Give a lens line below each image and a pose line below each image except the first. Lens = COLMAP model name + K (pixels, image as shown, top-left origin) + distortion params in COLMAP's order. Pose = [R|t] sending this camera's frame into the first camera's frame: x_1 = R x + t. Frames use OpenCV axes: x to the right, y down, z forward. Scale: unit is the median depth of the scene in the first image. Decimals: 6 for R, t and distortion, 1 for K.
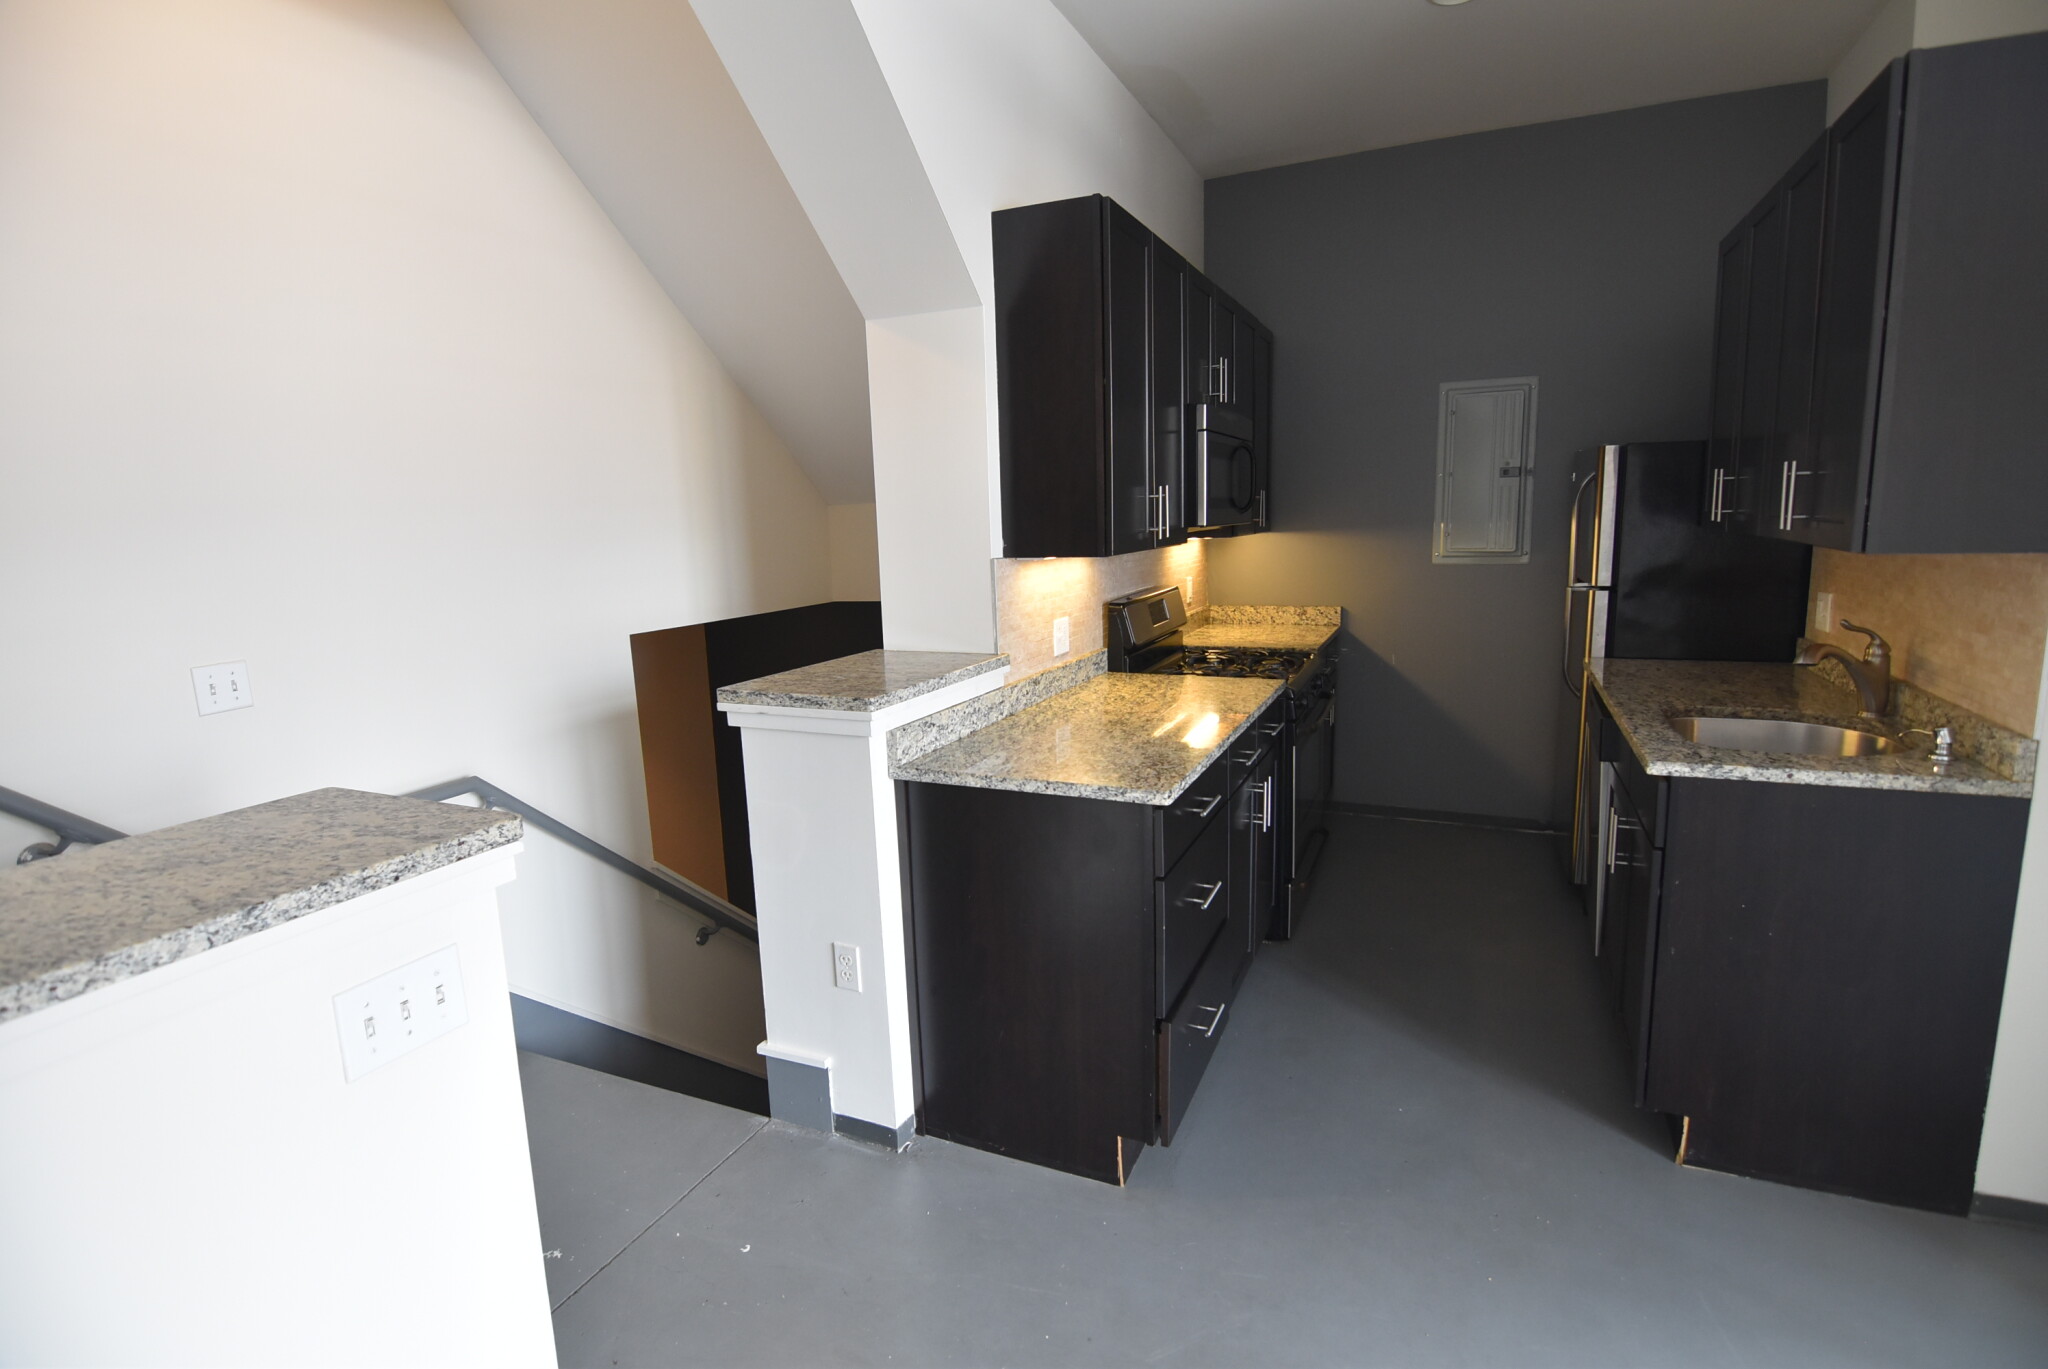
lens RADIAL K [[995.7, 0, 1020.6], [0, 995.7, 681.1], [0, 0, 1]] dist [-0.020229, -0.003217]
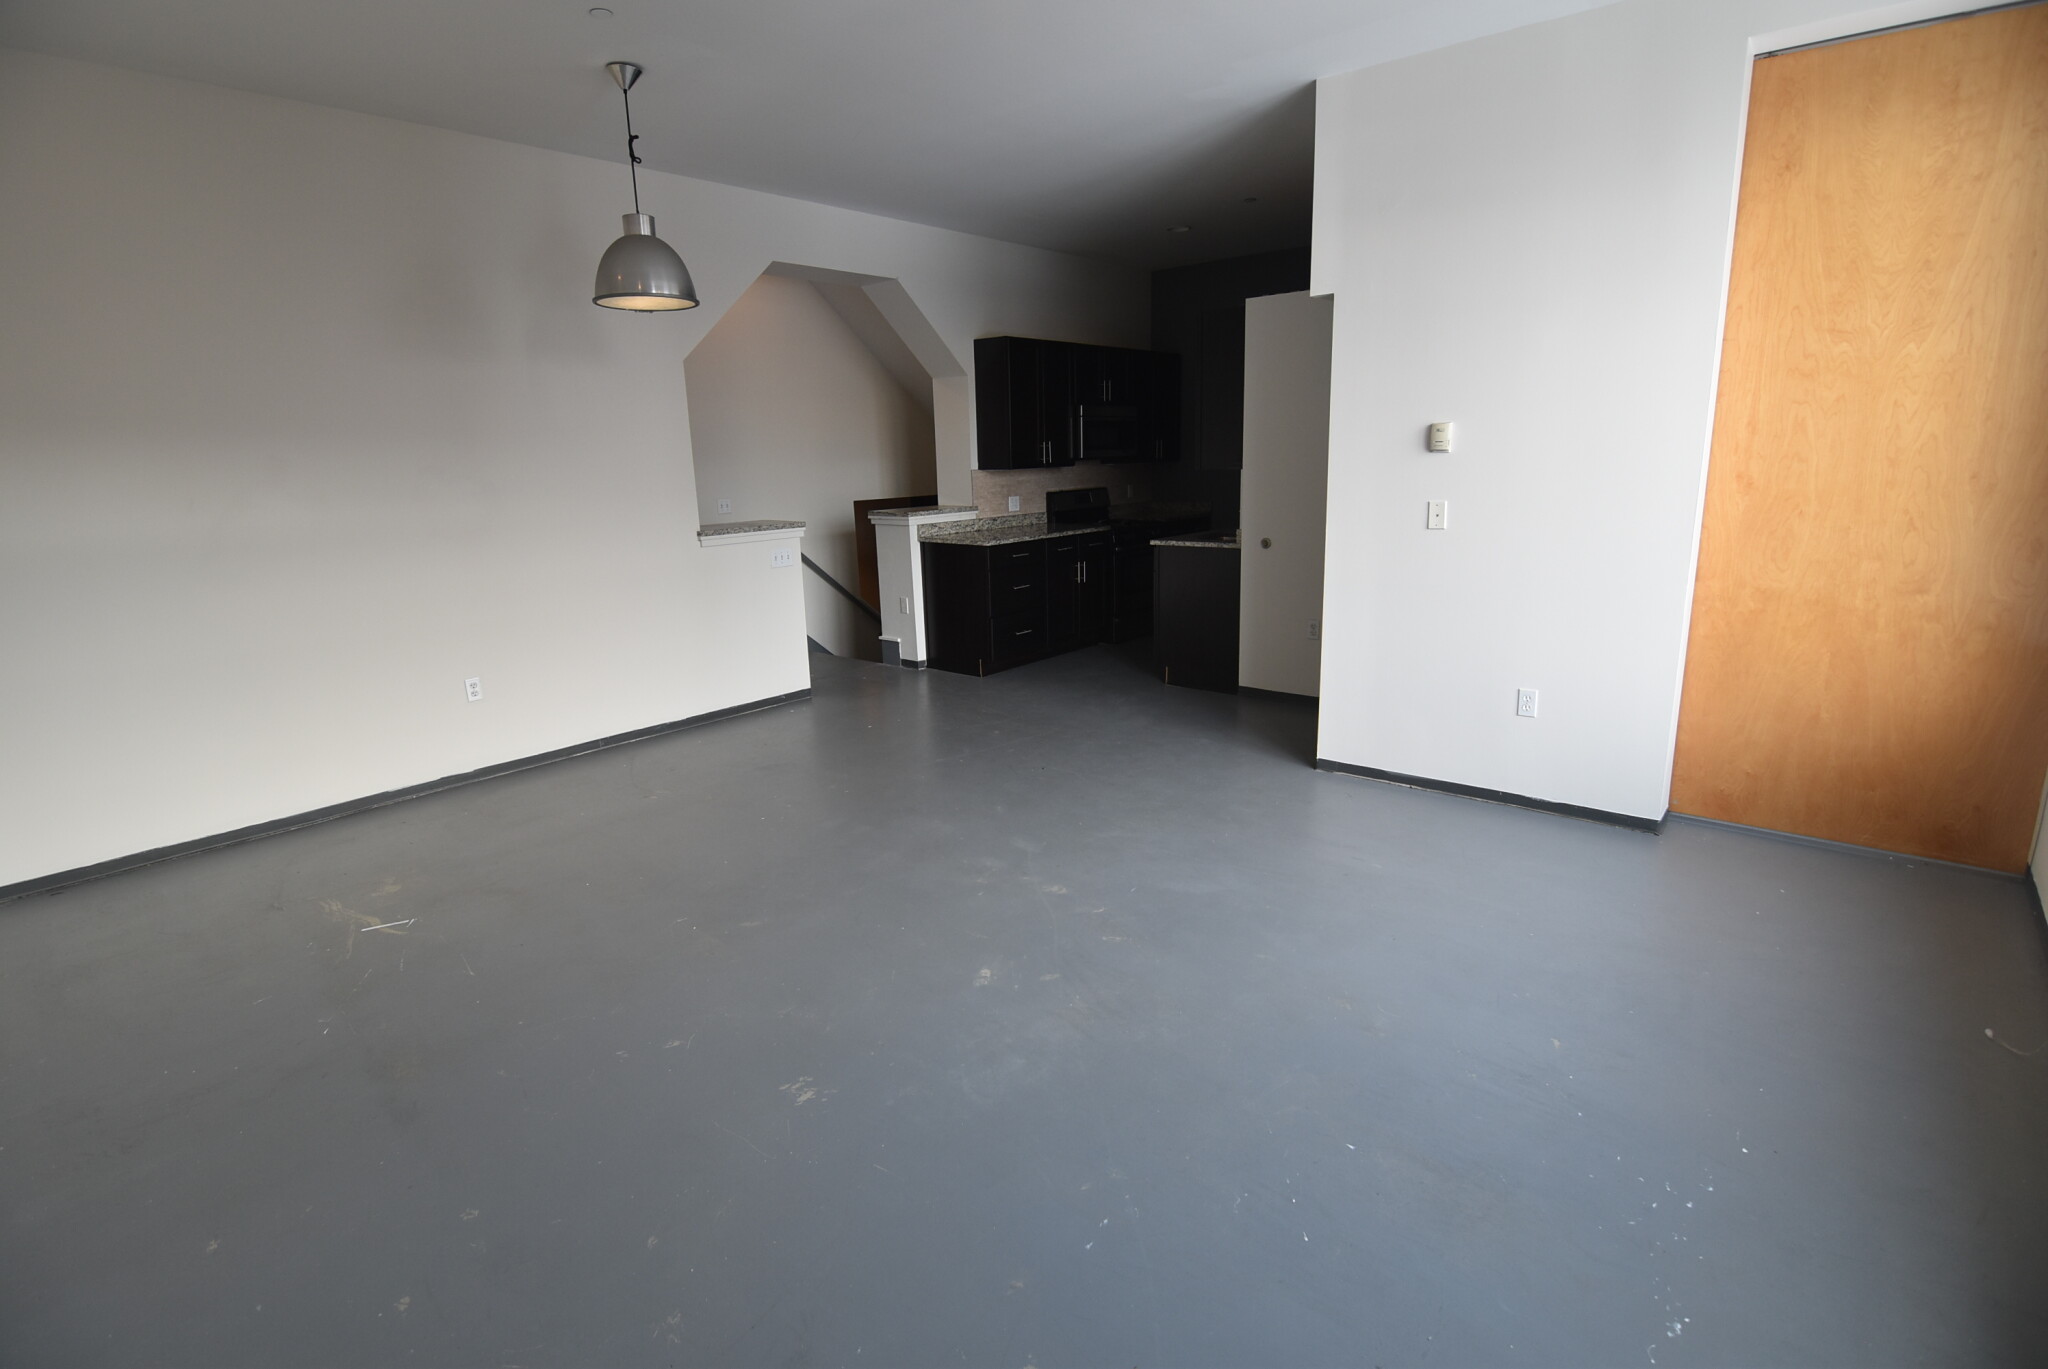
lens RADIAL K [[995.7, 0, 1023.8], [0, 995.7, 687.6], [0, 0, 1]] dist [-0.020229, -0.003217]
pose [[0.961354, 0.072390, -0.265627, 0.938868], [-0.051174, 0.994984, 0.085951, 0.242614], [0.270516, -0.069036, 0.960237, -1.719752]]
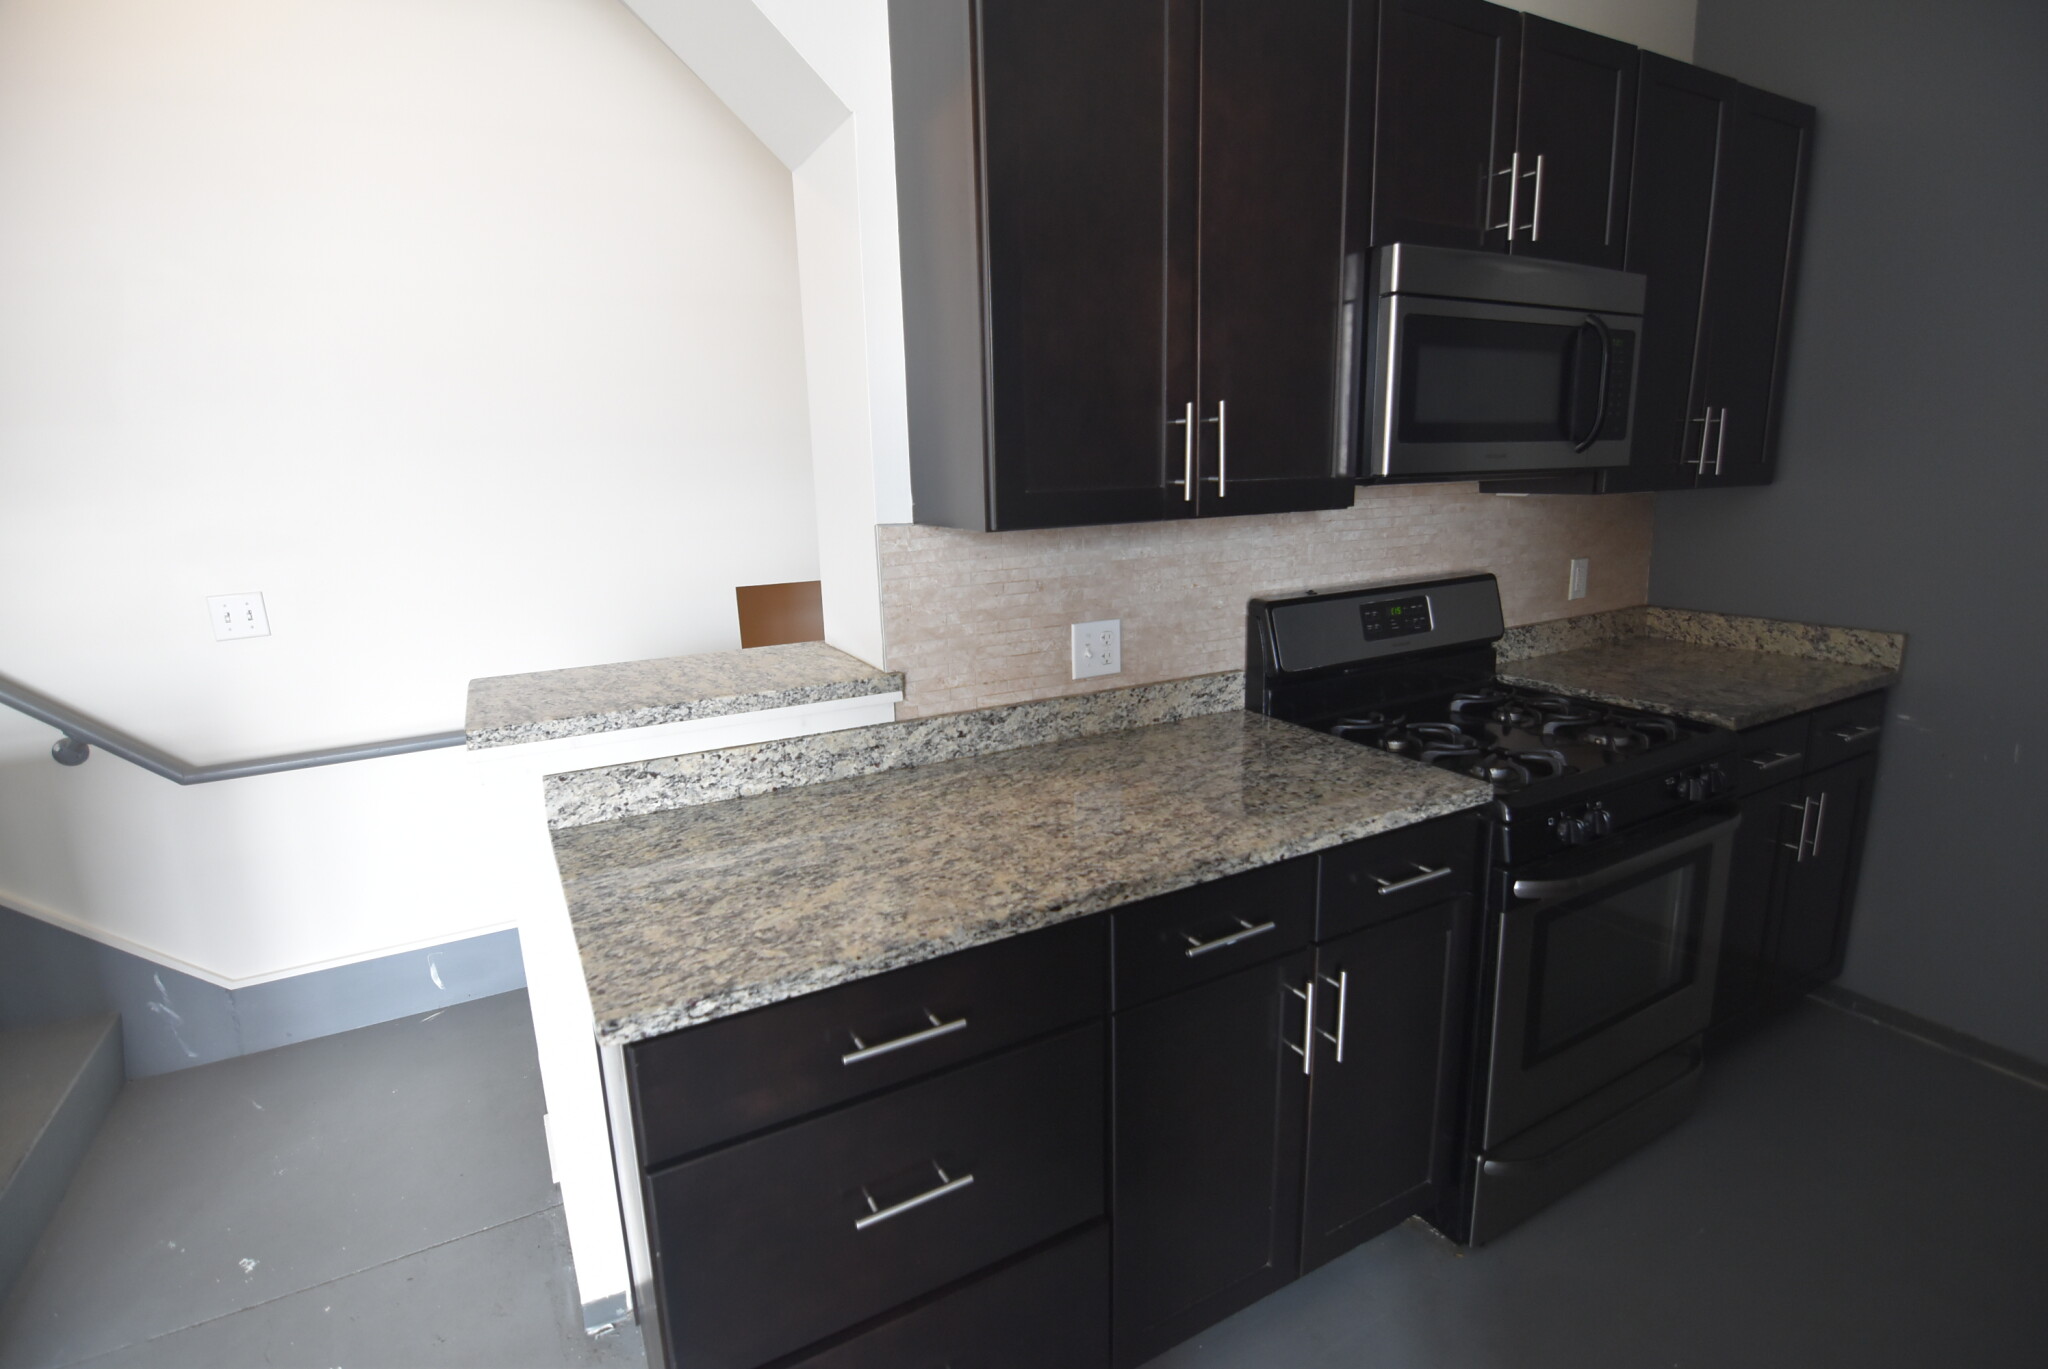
lens RADIAL K [[995.7, 0, 1019.0], [0, 995.7, 676.5], [0, 0, 1]] dist [-0.020229, -0.003217]
pose [[0.799552, 0.134643, -0.585311, 0.472073], [-0.097708, 0.990725, 0.094432, -0.104408], [0.592596, -0.018314, 0.805291, 0.584636]]
